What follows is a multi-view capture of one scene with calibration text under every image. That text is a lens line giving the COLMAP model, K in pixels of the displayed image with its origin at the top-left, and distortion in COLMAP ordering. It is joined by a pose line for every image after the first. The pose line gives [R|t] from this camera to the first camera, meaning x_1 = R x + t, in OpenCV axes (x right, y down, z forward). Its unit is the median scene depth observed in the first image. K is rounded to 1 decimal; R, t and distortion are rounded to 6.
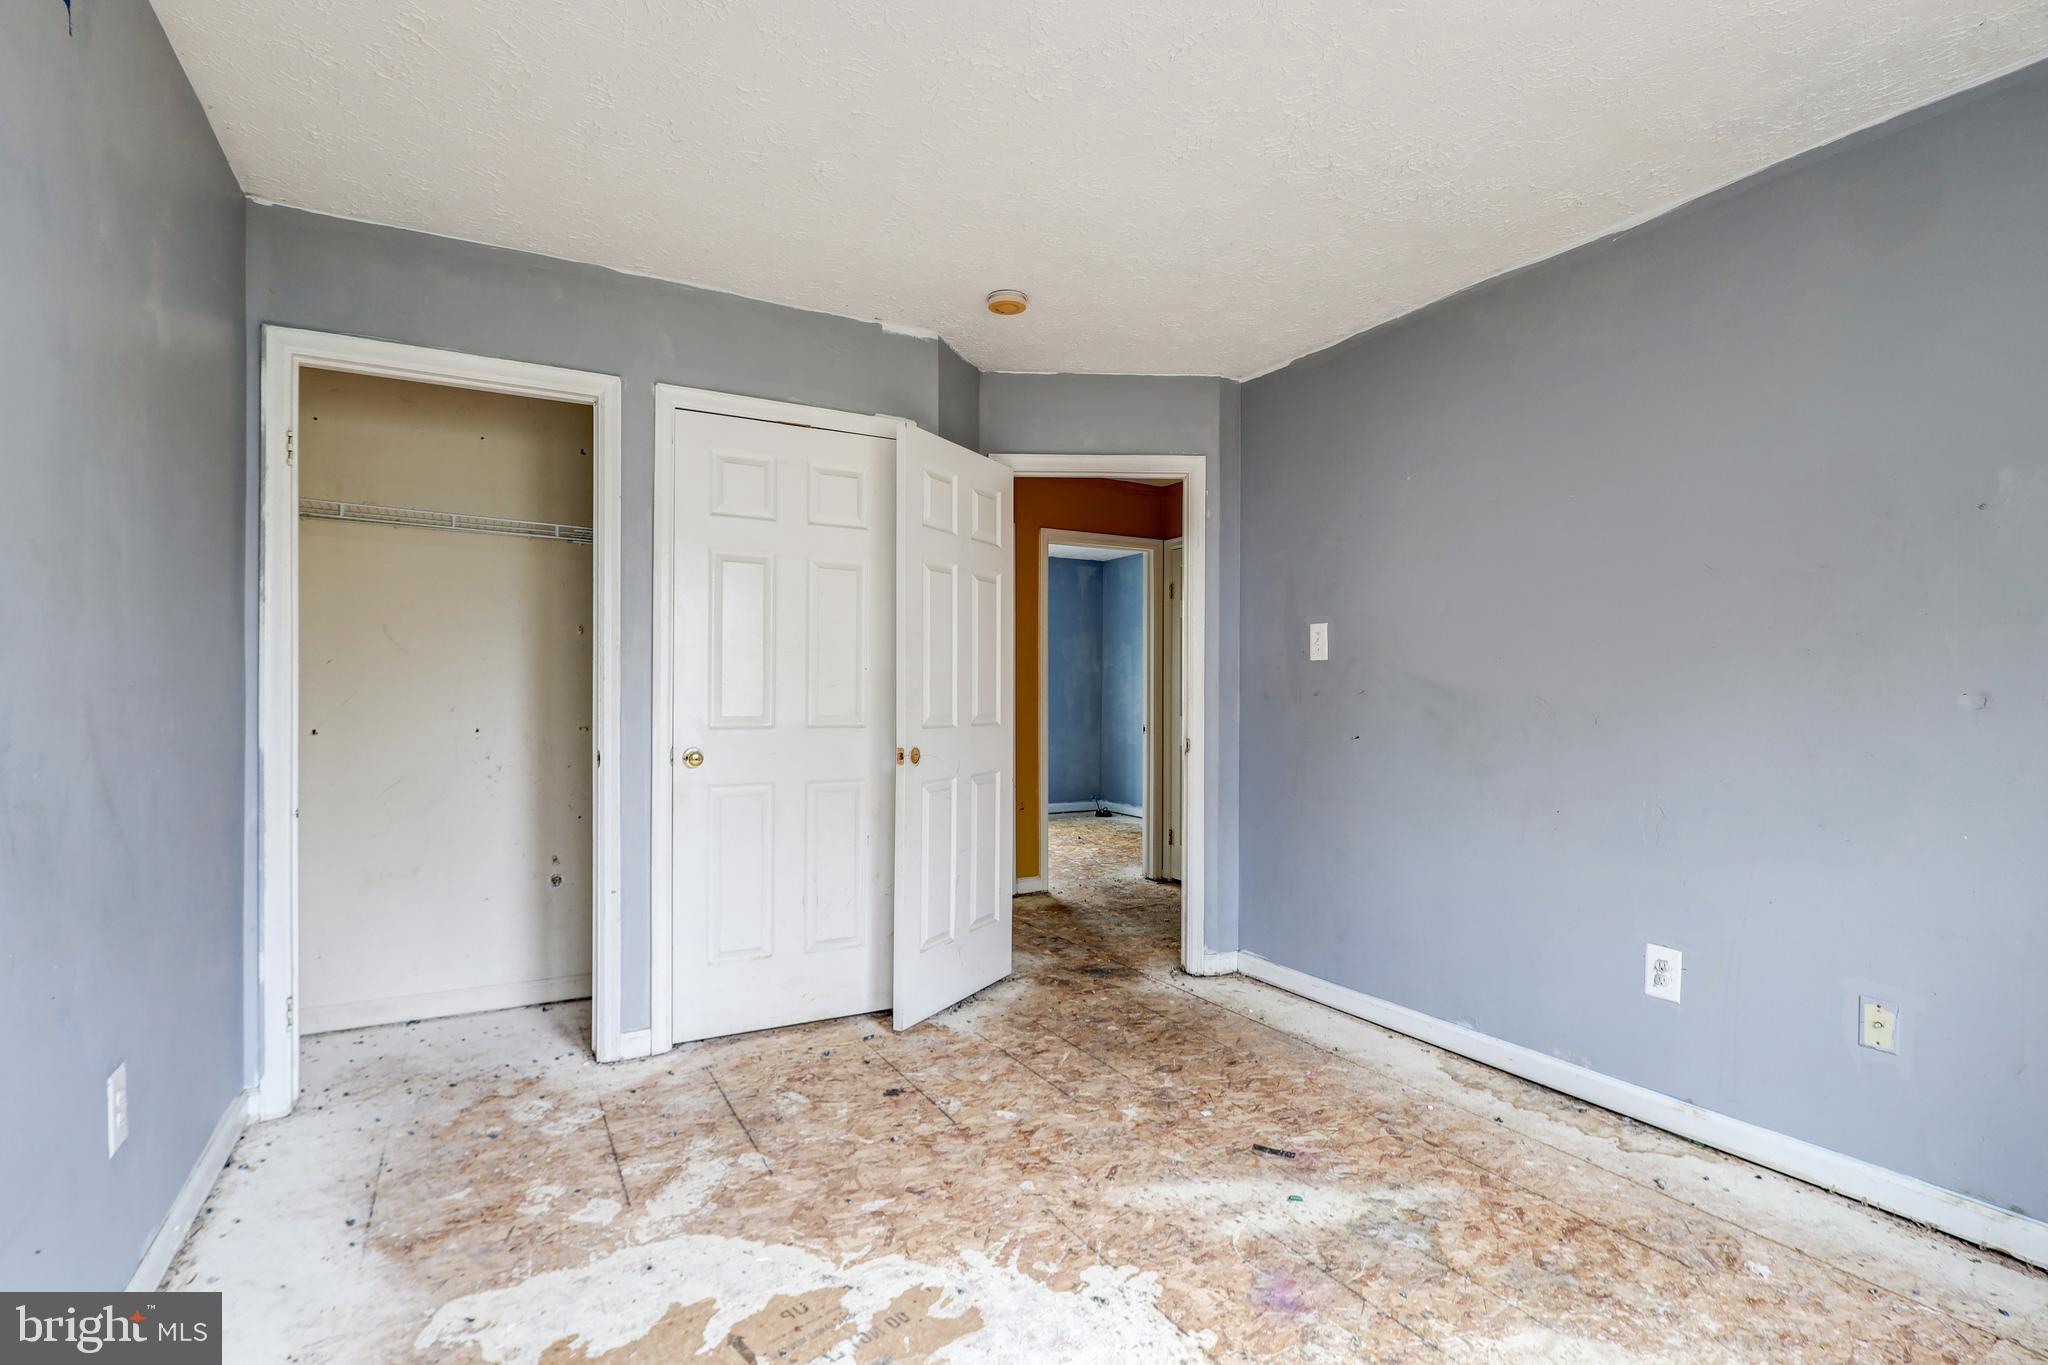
lens RADIAL K [[959.7, 0, 1023.5], [0, 959.7, 686.6], [0, 0, 1]] dist [0.001566, -0.000136]
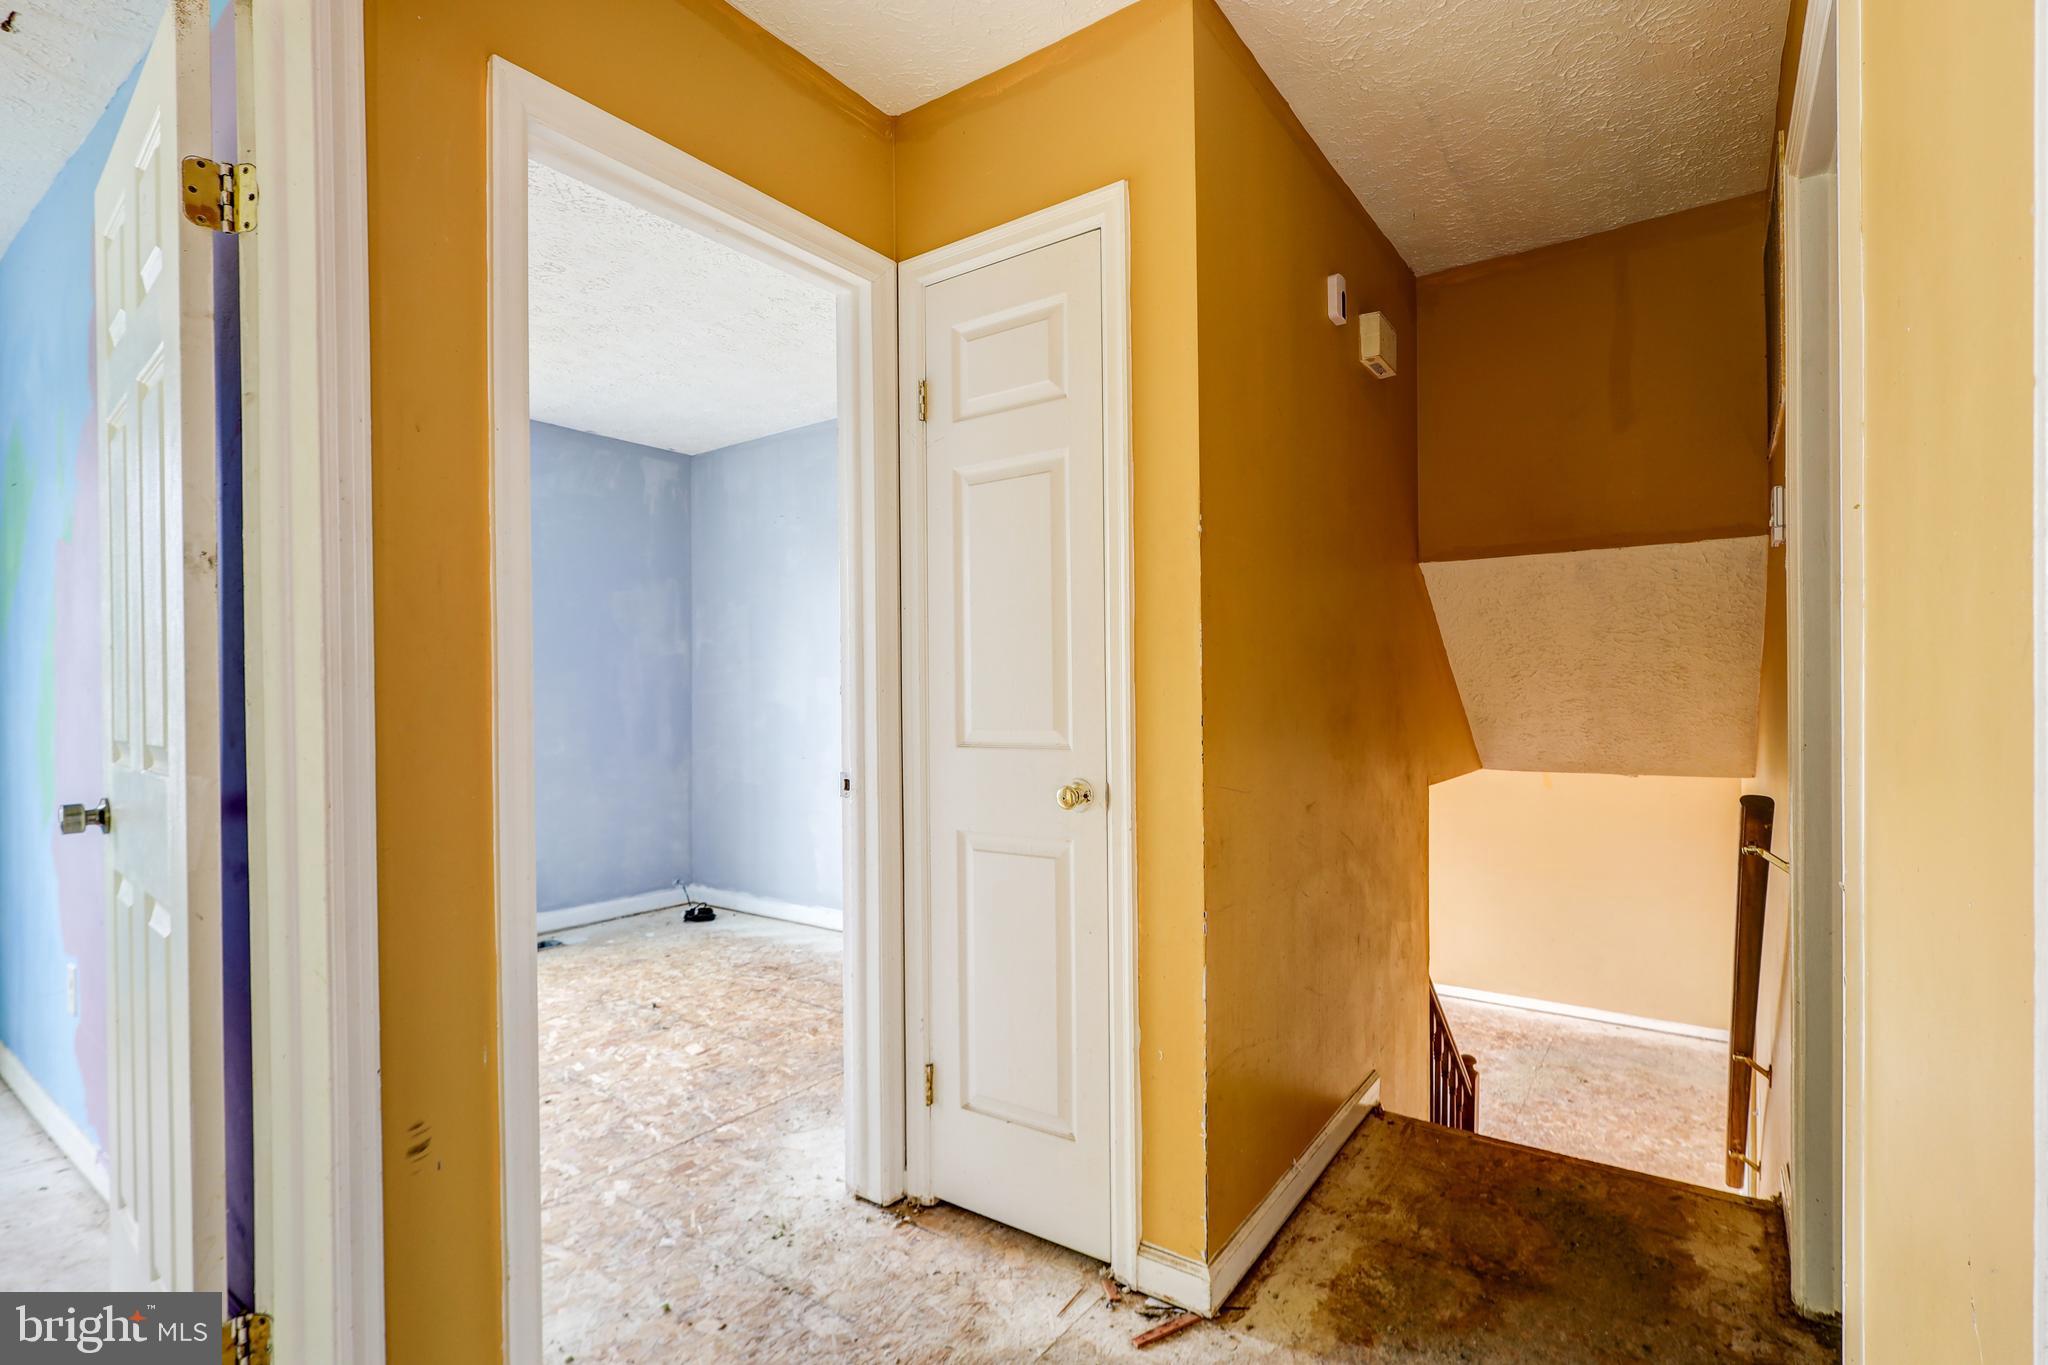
lens RADIAL K [[959.7, 0, 1022.2], [0, 959.7, 688.6], [0, 0, 1]] dist [0.001566, -0.000136]
pose [[0.907906, -0.011154, 0.419026, 0.023256], [0.010860, 0.999936, 0.003089, 0.005148], [-0.419033, 0.001746, 0.907969, 0.427559]]
